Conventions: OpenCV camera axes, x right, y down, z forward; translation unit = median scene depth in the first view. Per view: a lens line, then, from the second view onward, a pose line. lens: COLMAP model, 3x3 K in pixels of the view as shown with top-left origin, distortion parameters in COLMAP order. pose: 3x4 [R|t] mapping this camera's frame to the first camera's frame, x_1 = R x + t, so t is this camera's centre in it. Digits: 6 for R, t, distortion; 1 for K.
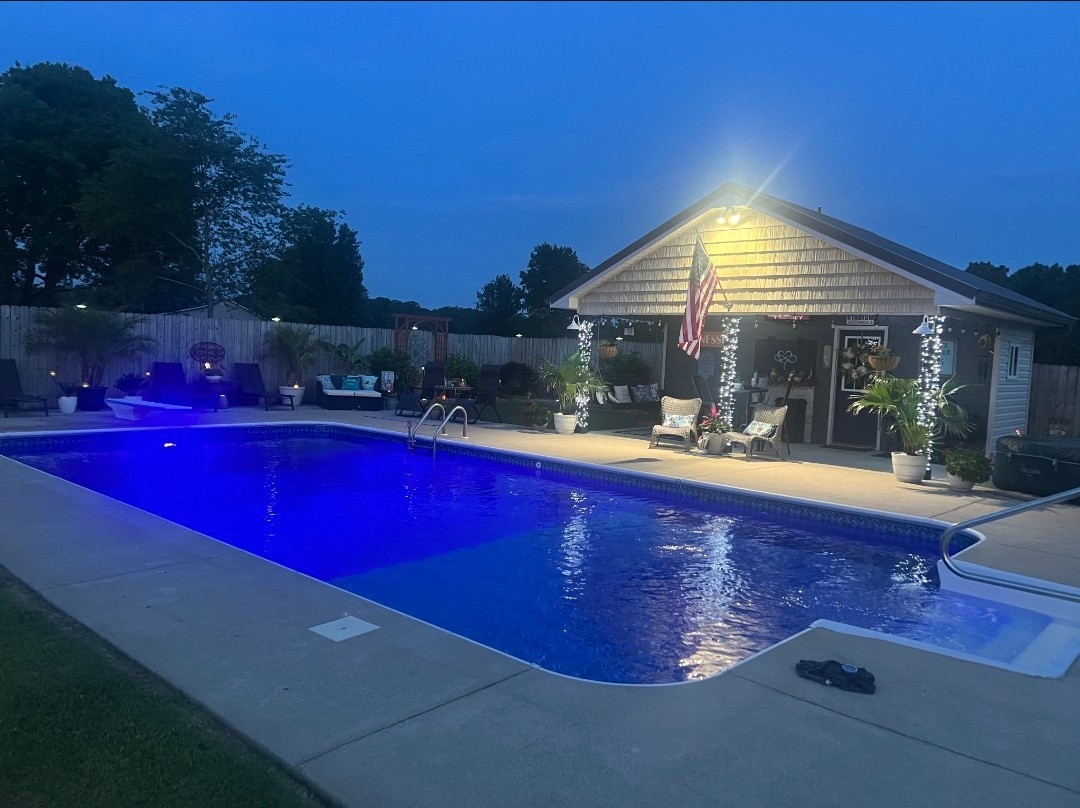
lens RADIAL K [[808.9, 0, 538.2], [0, 808.9, 406.1], [0, 0, 1]] dist [0.004504, -0.006339]
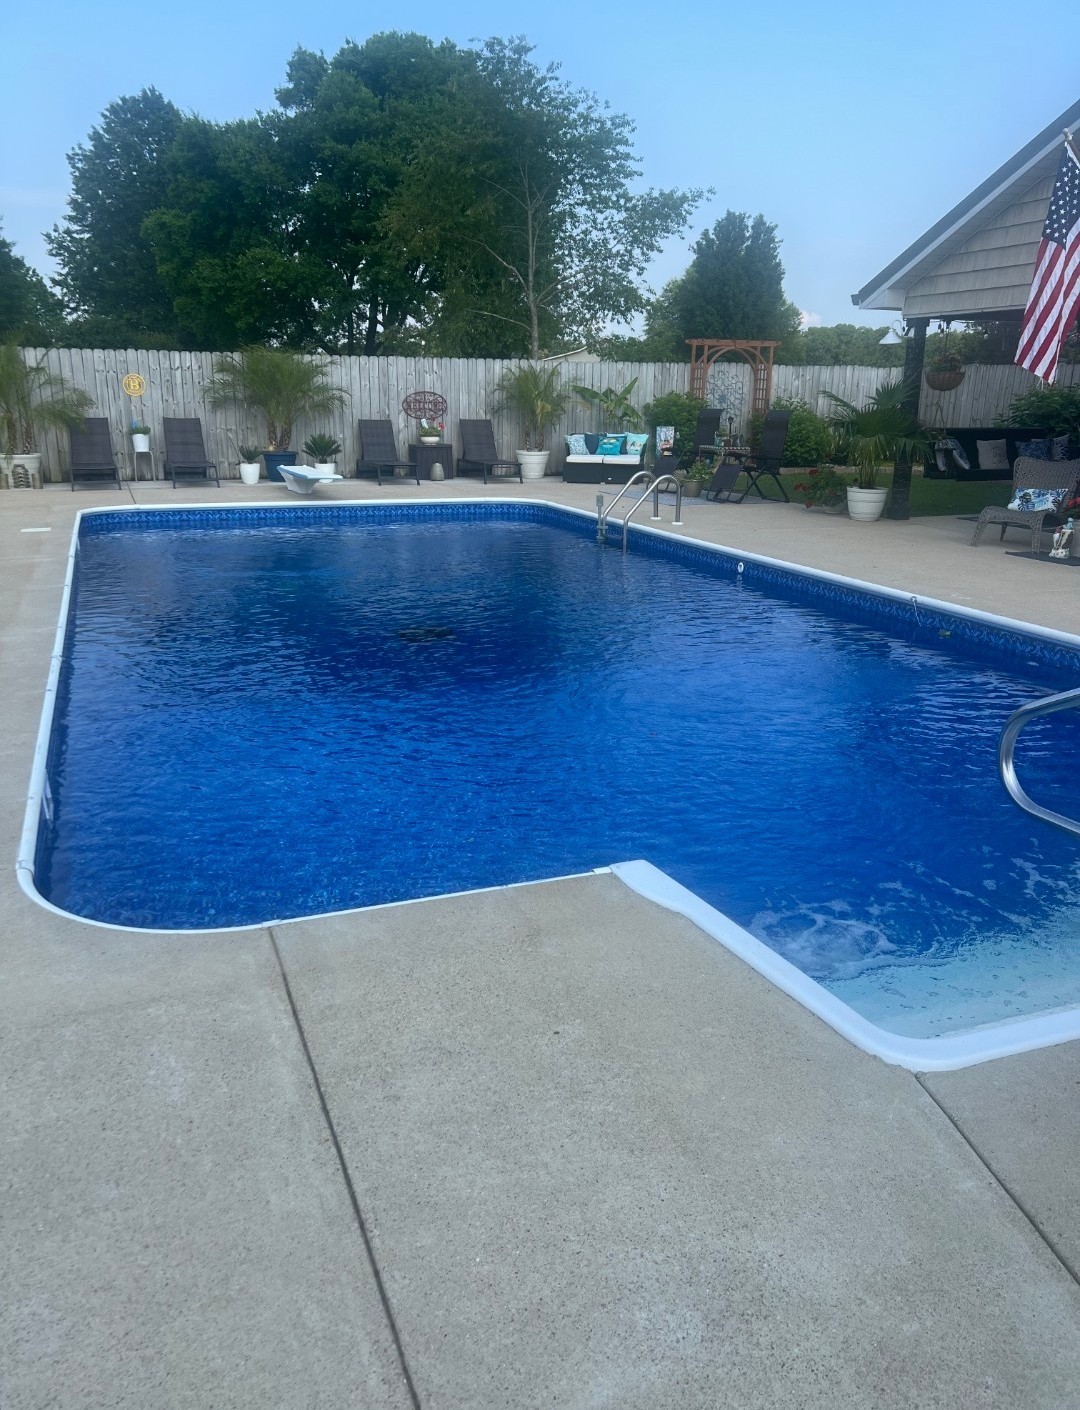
lens RADIAL K [[1100.3, 0, 542.3], [0, 1100.3, 701.3], [0, 0, 1]] dist [0.001509, -0.016422]
pose [[0.890980, 0.090040, -0.445025, 0.152248], [-0.003729, 0.981558, 0.191129, 0.007313], [0.454027, -0.168633, 0.874884, 0.096055]]
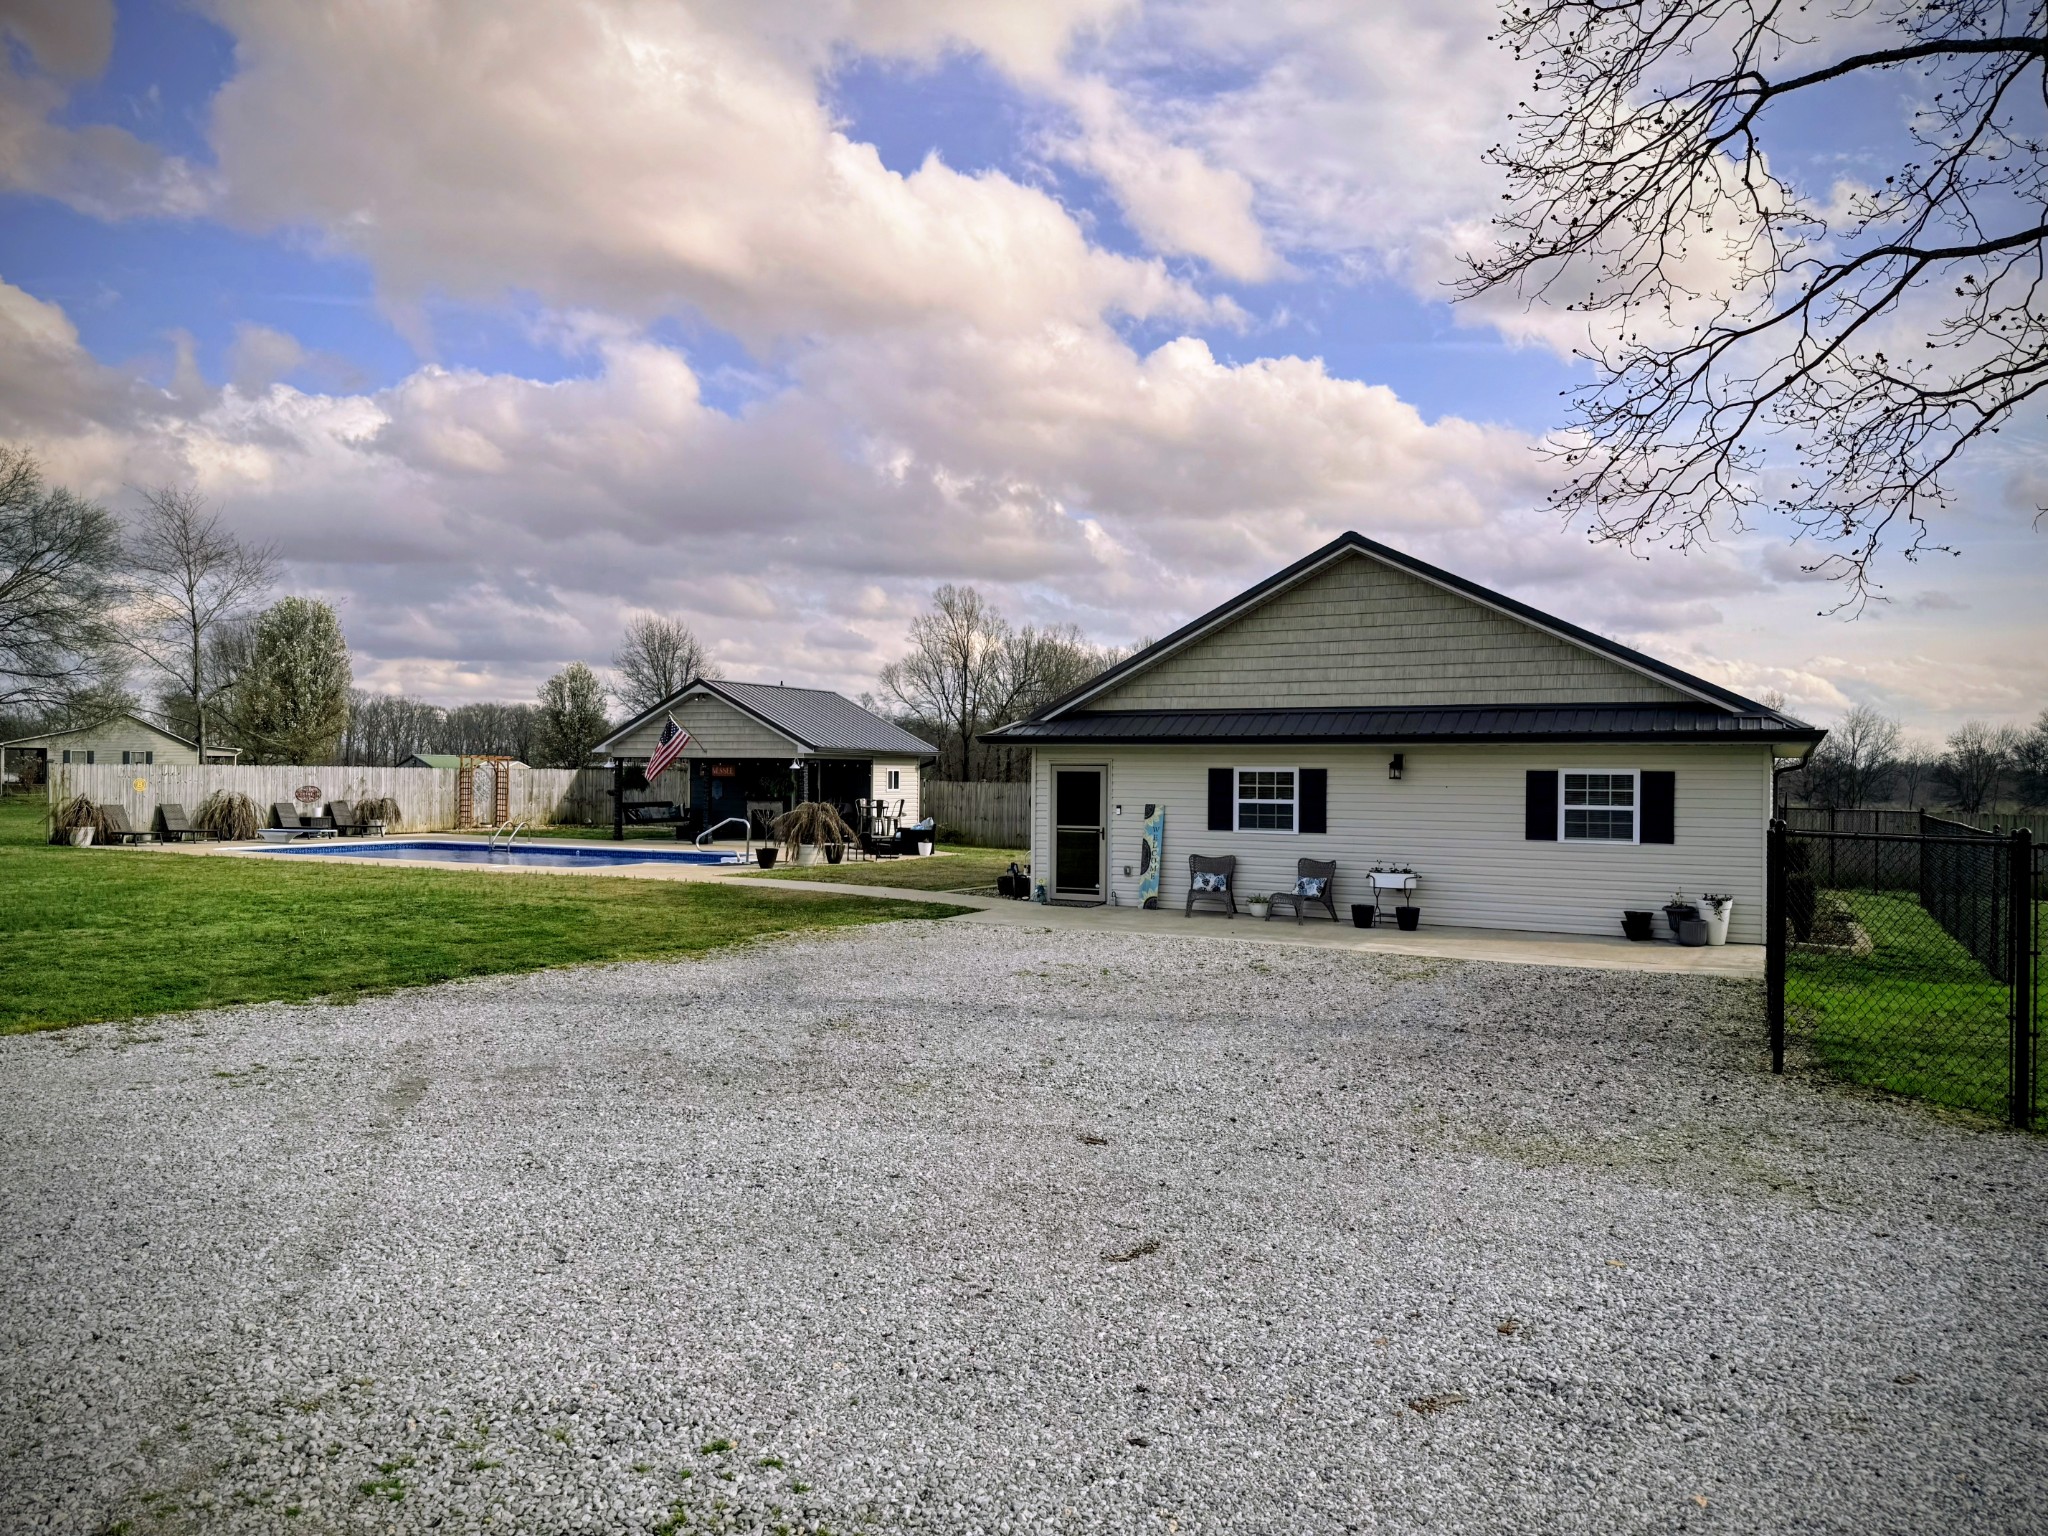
lens RADIAL K [[1534.0, 0, 1022.3], [0, 1534.0, 772.4], [0, 0, 1]] dist [0.004504, -0.006339]
pose [[0.973816, -0.035137, 0.224604, 0.122060], [0.049215, 0.997138, -0.057392, 0.083091], [-0.221945, 0.066944, 0.972759, -1.417042]]
